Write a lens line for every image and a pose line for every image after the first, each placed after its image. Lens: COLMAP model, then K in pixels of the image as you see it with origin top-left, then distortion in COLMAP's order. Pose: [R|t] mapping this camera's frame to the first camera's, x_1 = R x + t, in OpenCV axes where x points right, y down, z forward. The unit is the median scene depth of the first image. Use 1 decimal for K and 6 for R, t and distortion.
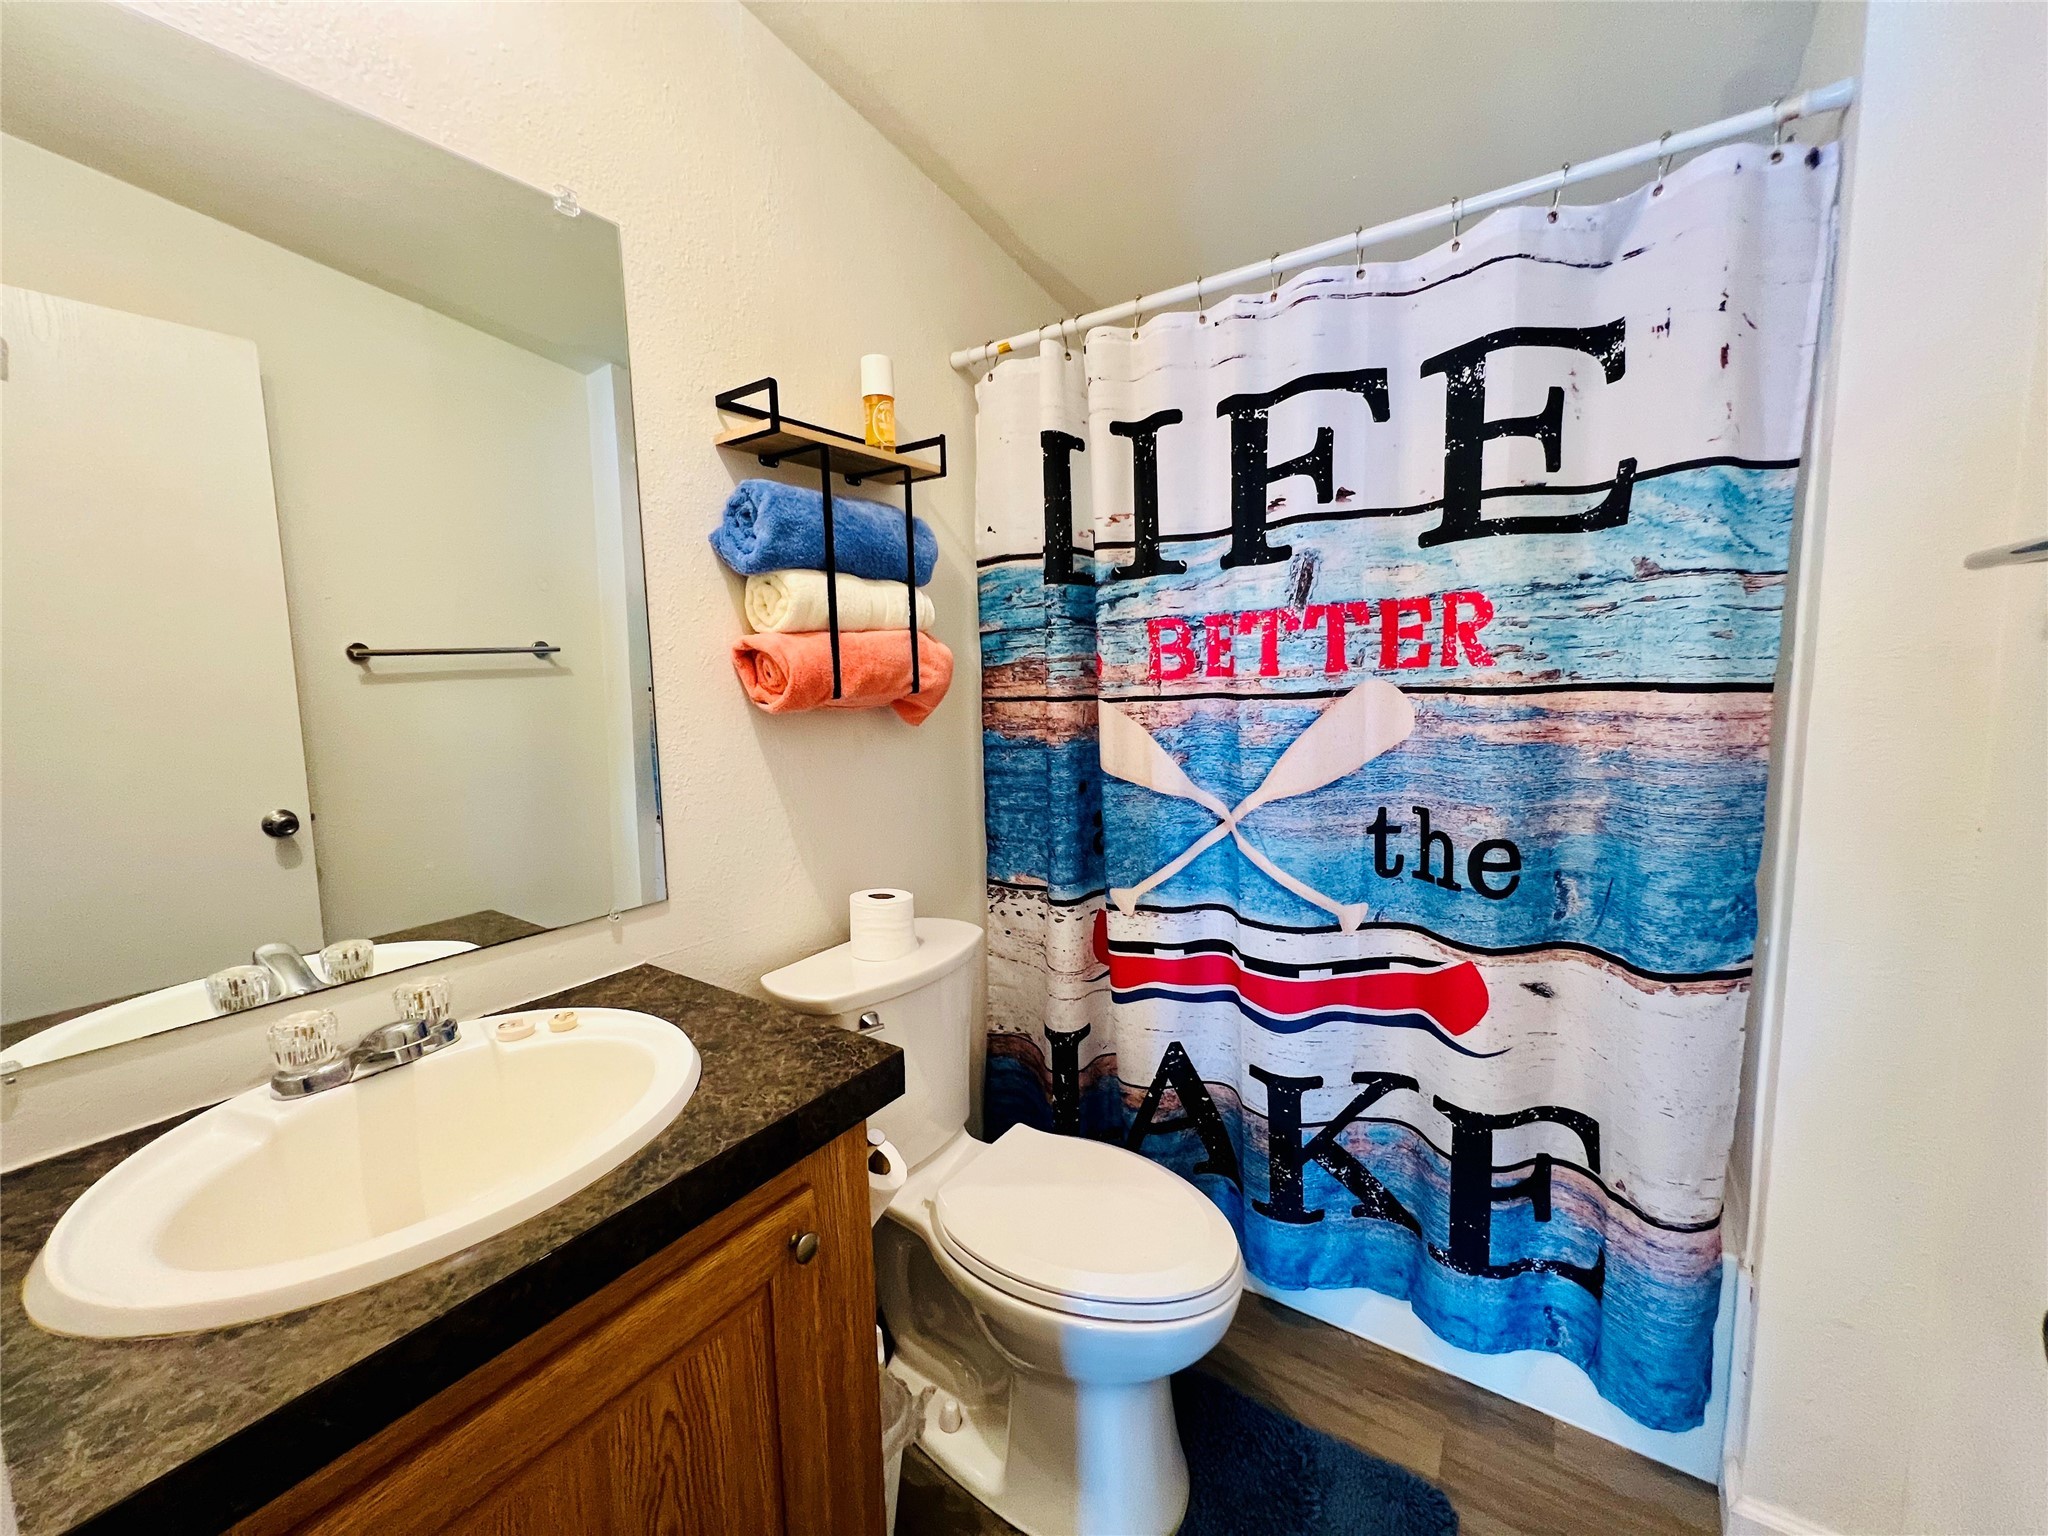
lens RADIAL K [[820.7, 0, 1017.4], [0, 820.7, 763.8], [0, 0, 1]] dist [-0.001906, -0.000163]
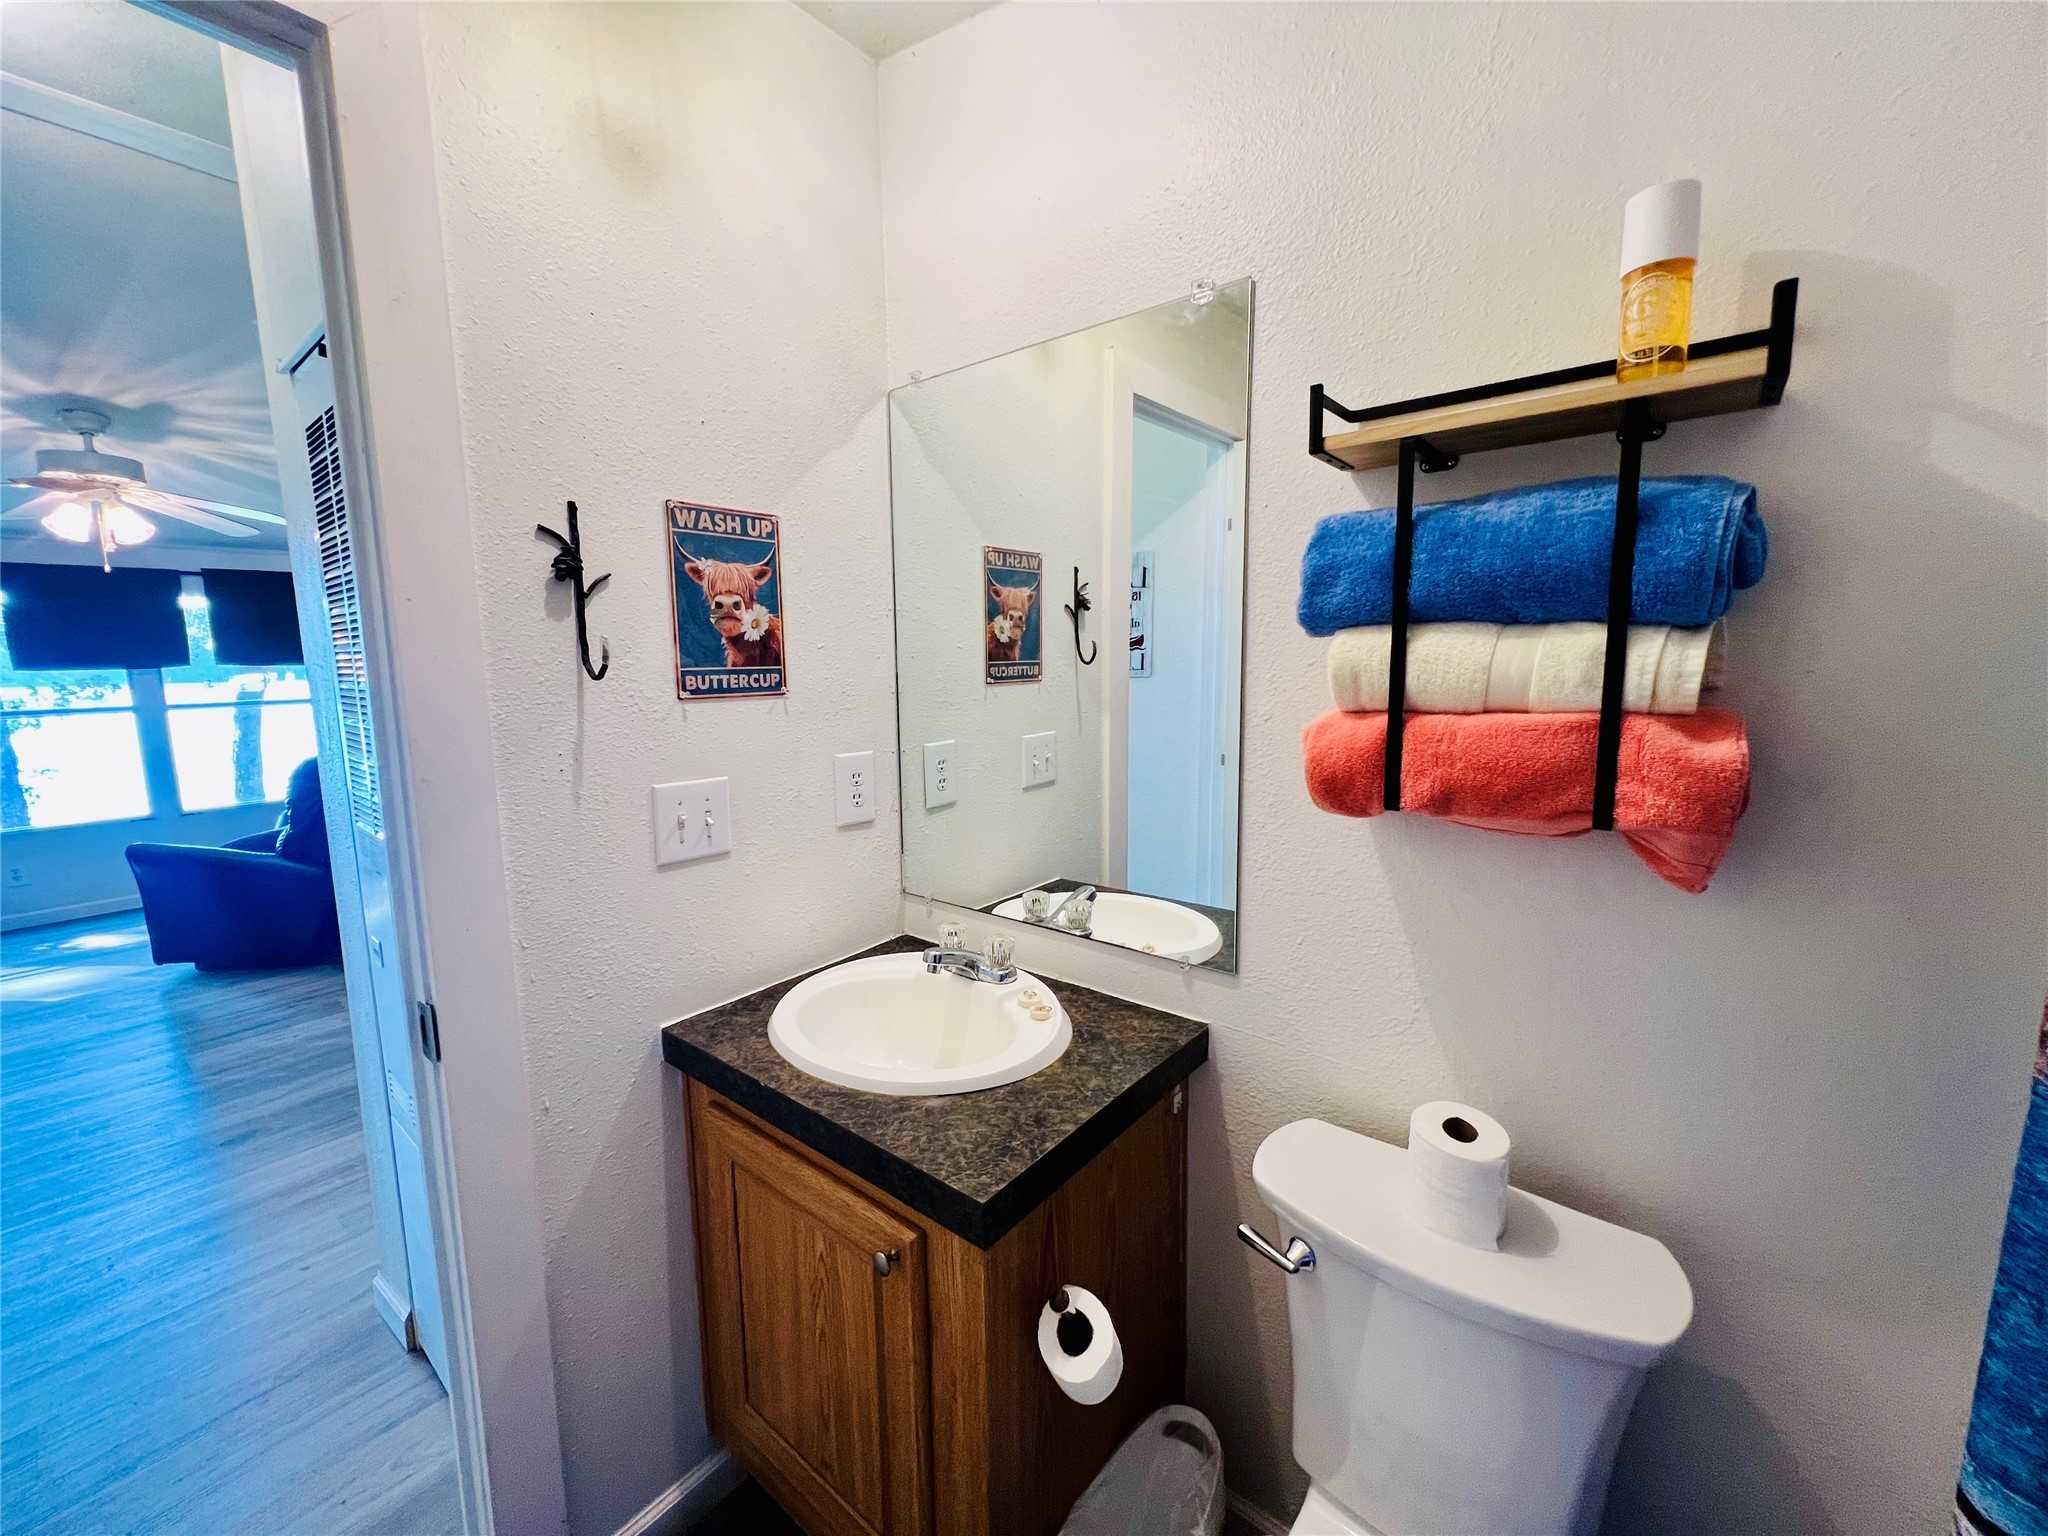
lens RADIAL K [[820.7, 0, 1017.4], [0, 820.7, 763.8], [0, 0, 1]] dist [-0.001906, -0.000163]
pose [[-0.084322, 0.160575, -0.983415, 0.486410], [-0.097232, 0.980894, 0.168500, -0.209041], [0.991683, 0.109828, -0.067098, 0.756510]]
